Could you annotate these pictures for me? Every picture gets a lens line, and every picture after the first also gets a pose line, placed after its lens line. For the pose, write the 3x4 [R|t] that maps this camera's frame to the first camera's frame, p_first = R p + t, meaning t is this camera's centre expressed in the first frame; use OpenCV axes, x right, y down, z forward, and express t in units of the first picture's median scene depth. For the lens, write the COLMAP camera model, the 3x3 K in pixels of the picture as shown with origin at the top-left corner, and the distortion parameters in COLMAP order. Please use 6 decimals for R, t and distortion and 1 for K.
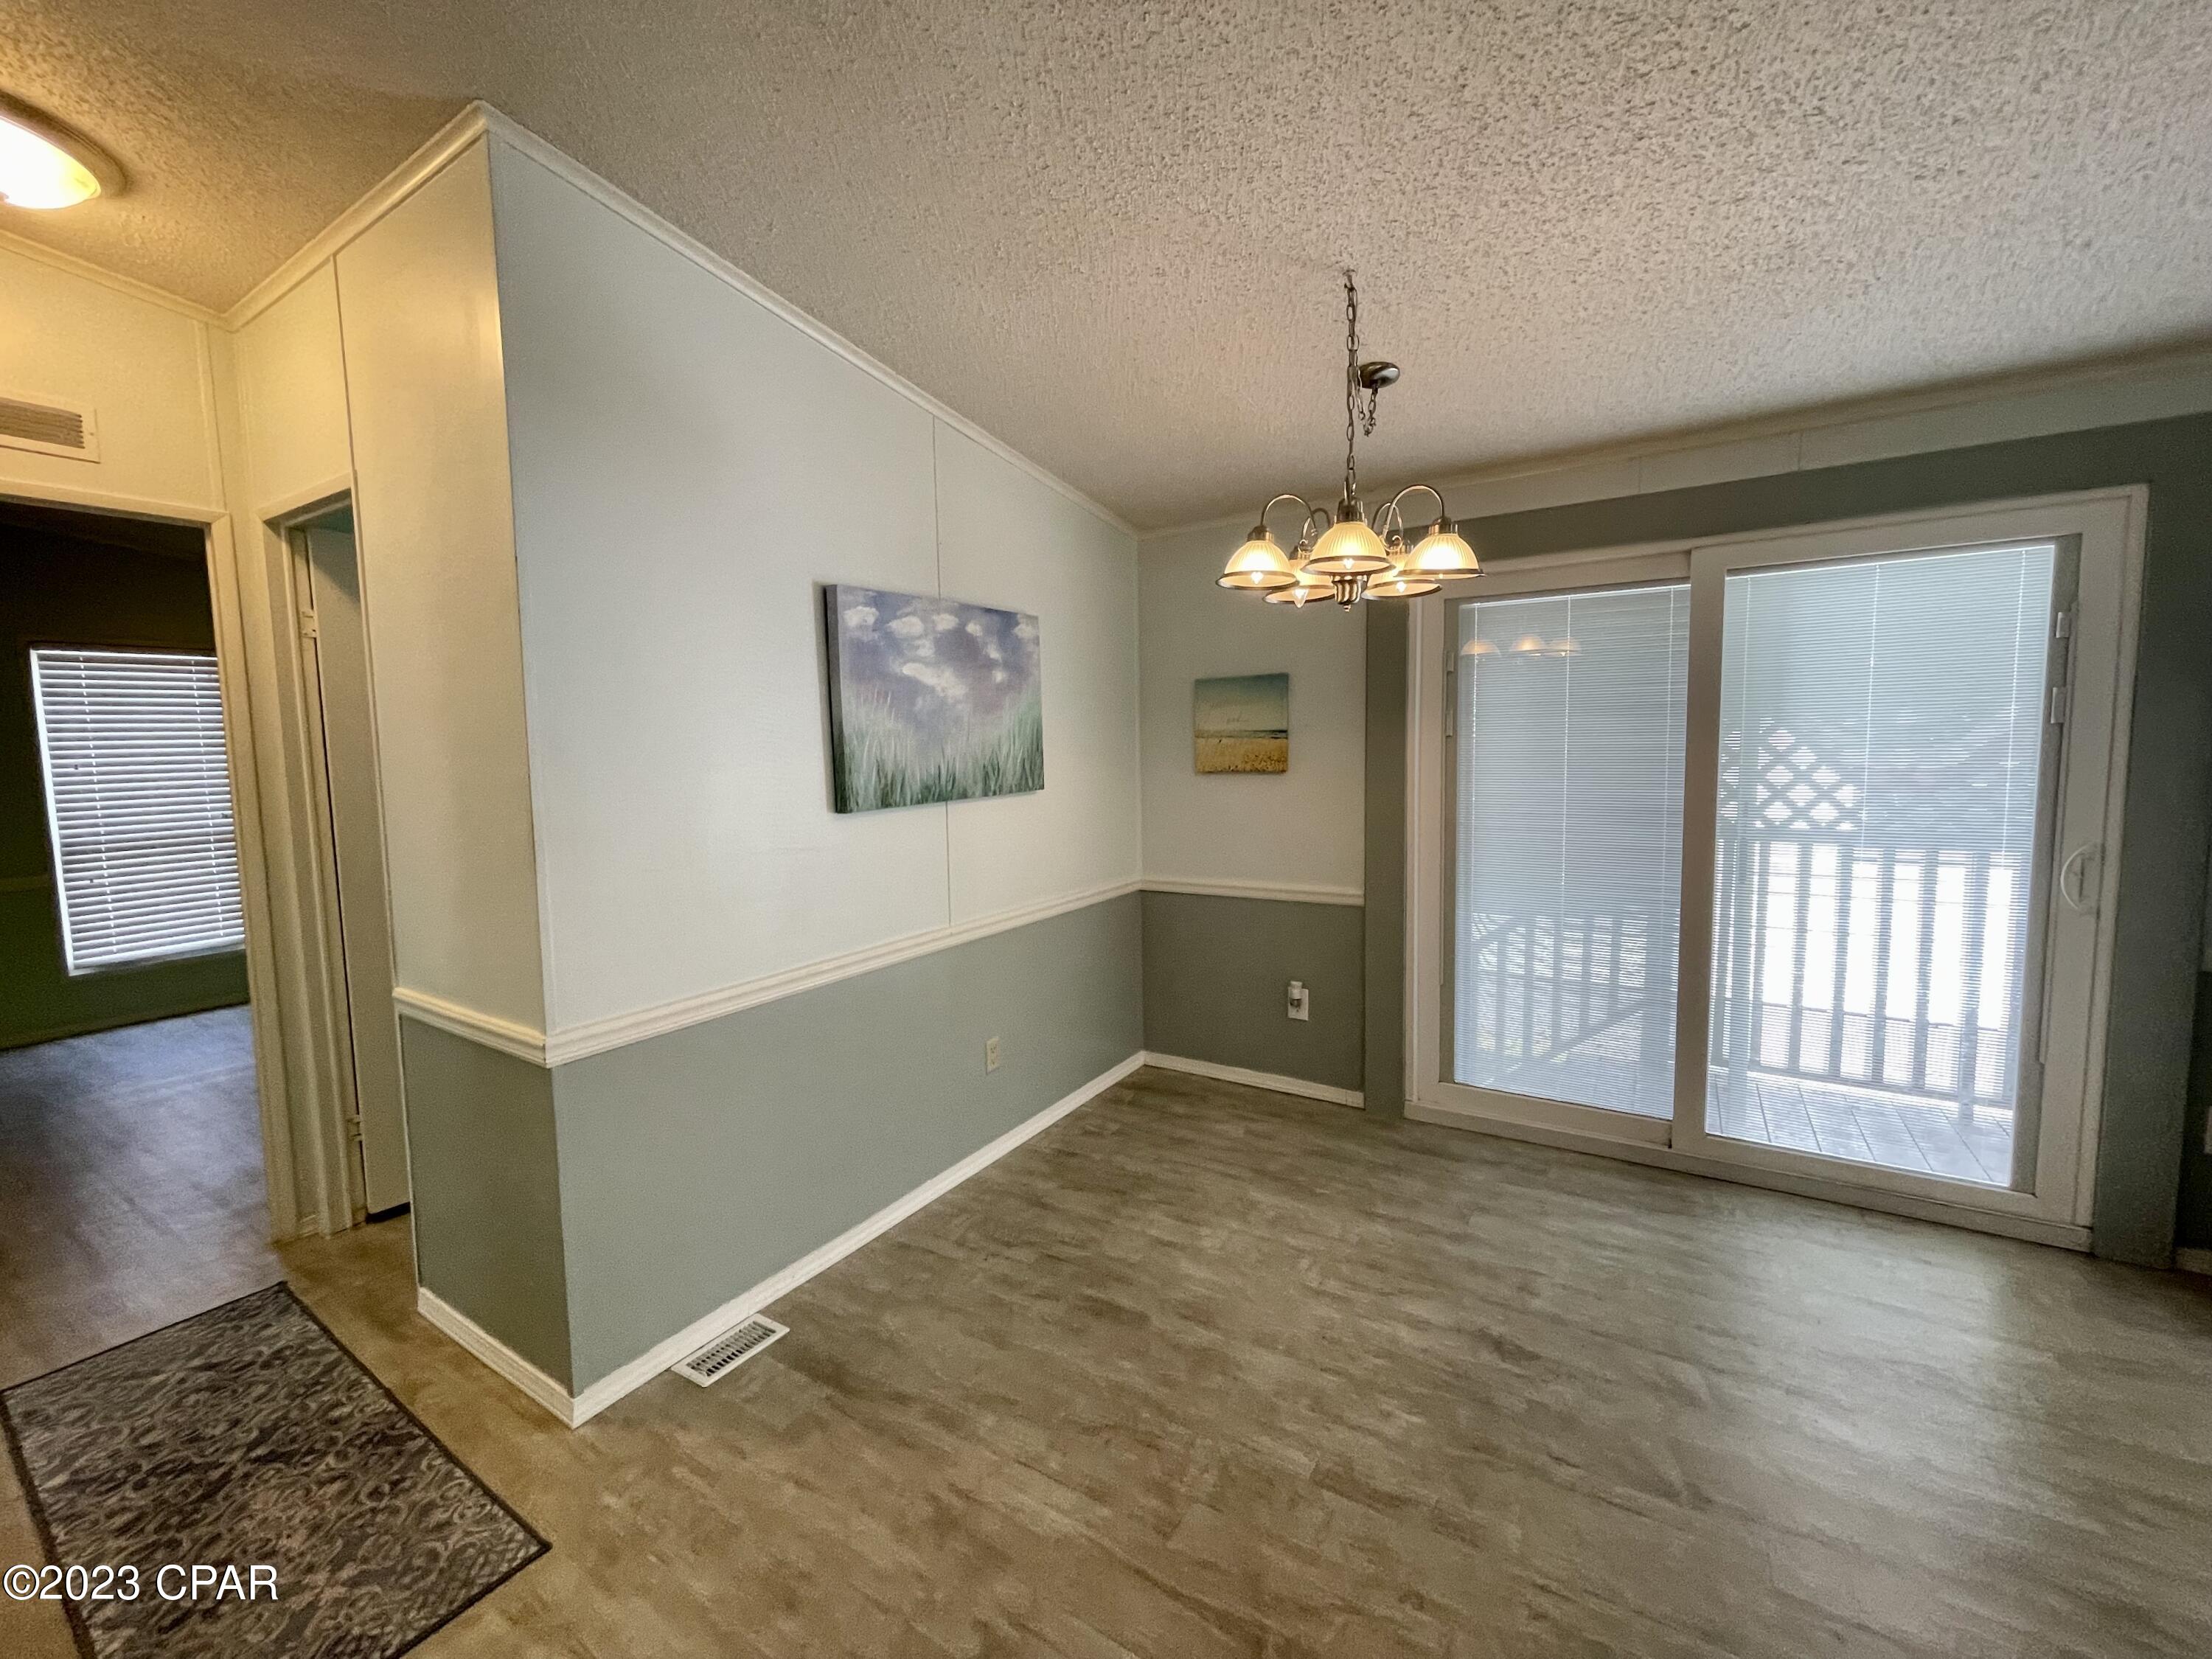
lens RADIAL K [[892.8, 0, 1097.2], [0, 892.8, 817.0], [0, 0, 1]] dist [-0.003198, 0.000482]
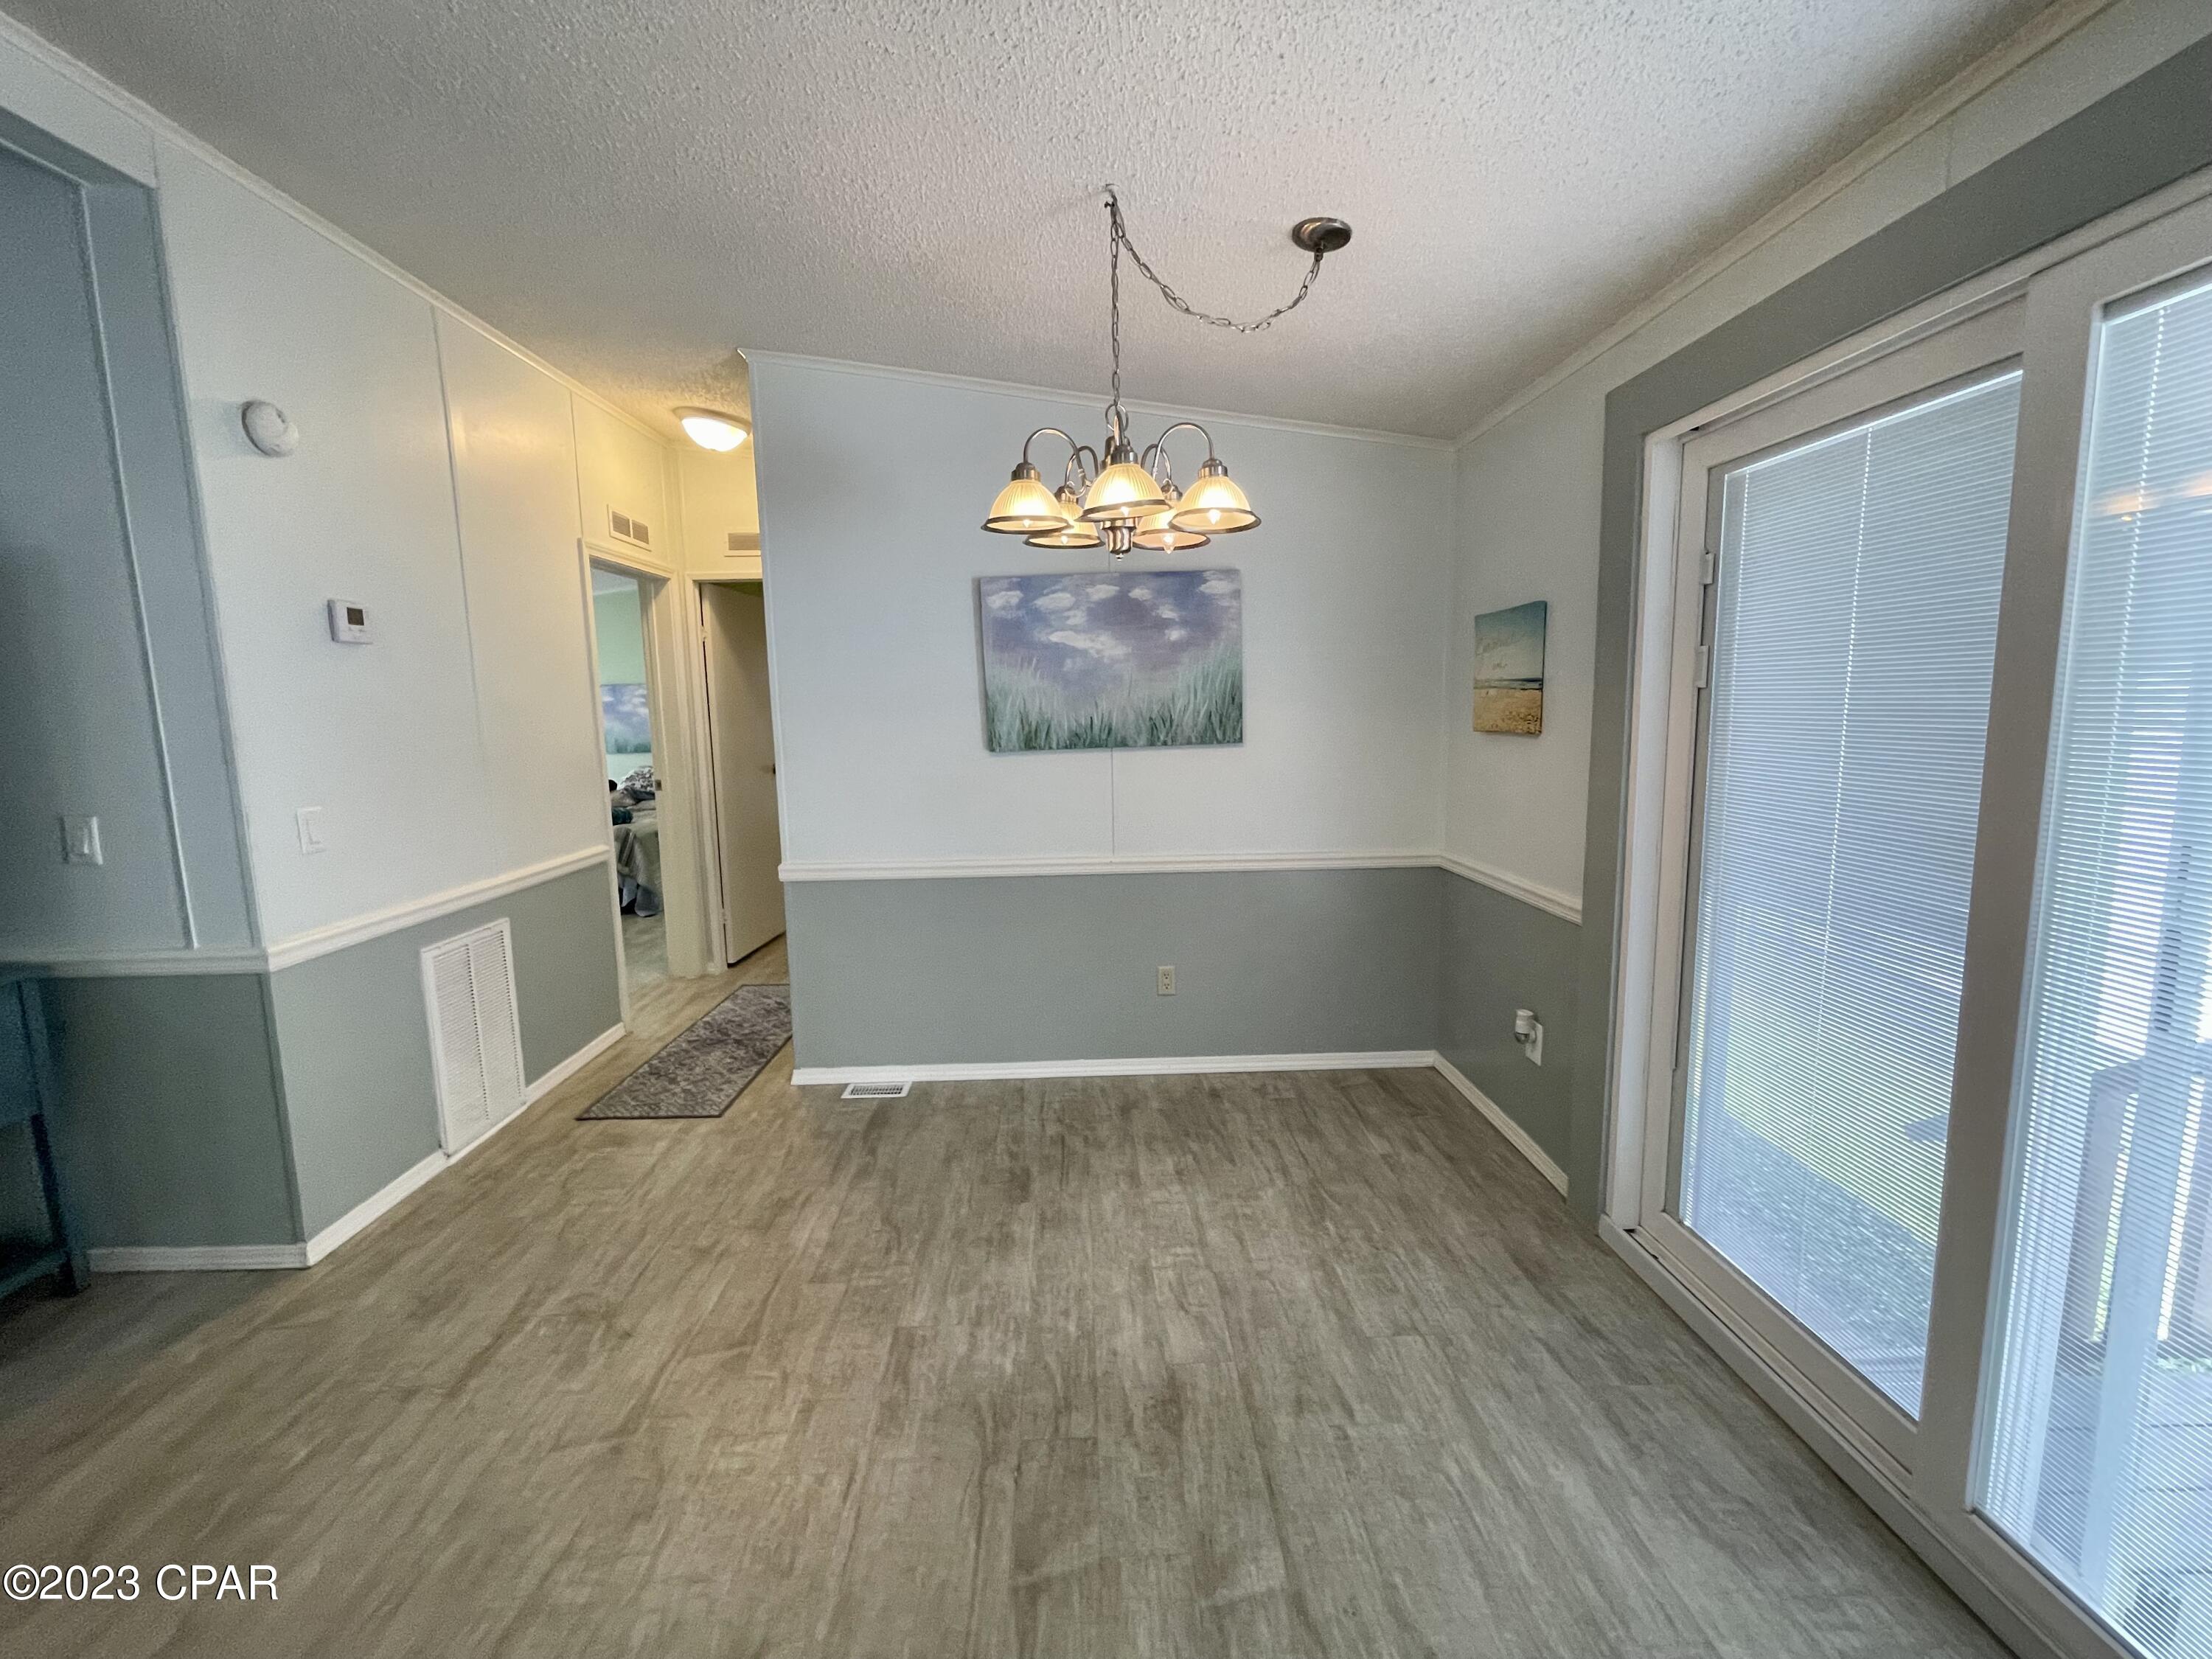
lens RADIAL K [[892.8, 0, 1097.2], [0, 892.8, 817.0], [0, 0, 1]] dist [-0.003198, 0.000482]
pose [[0.556561, 0.111812, -0.823249, 0.816287], [-0.061146, 0.993728, 0.093628, -0.037526], [0.828554, -0.001771, 0.559907, 0.351245]]
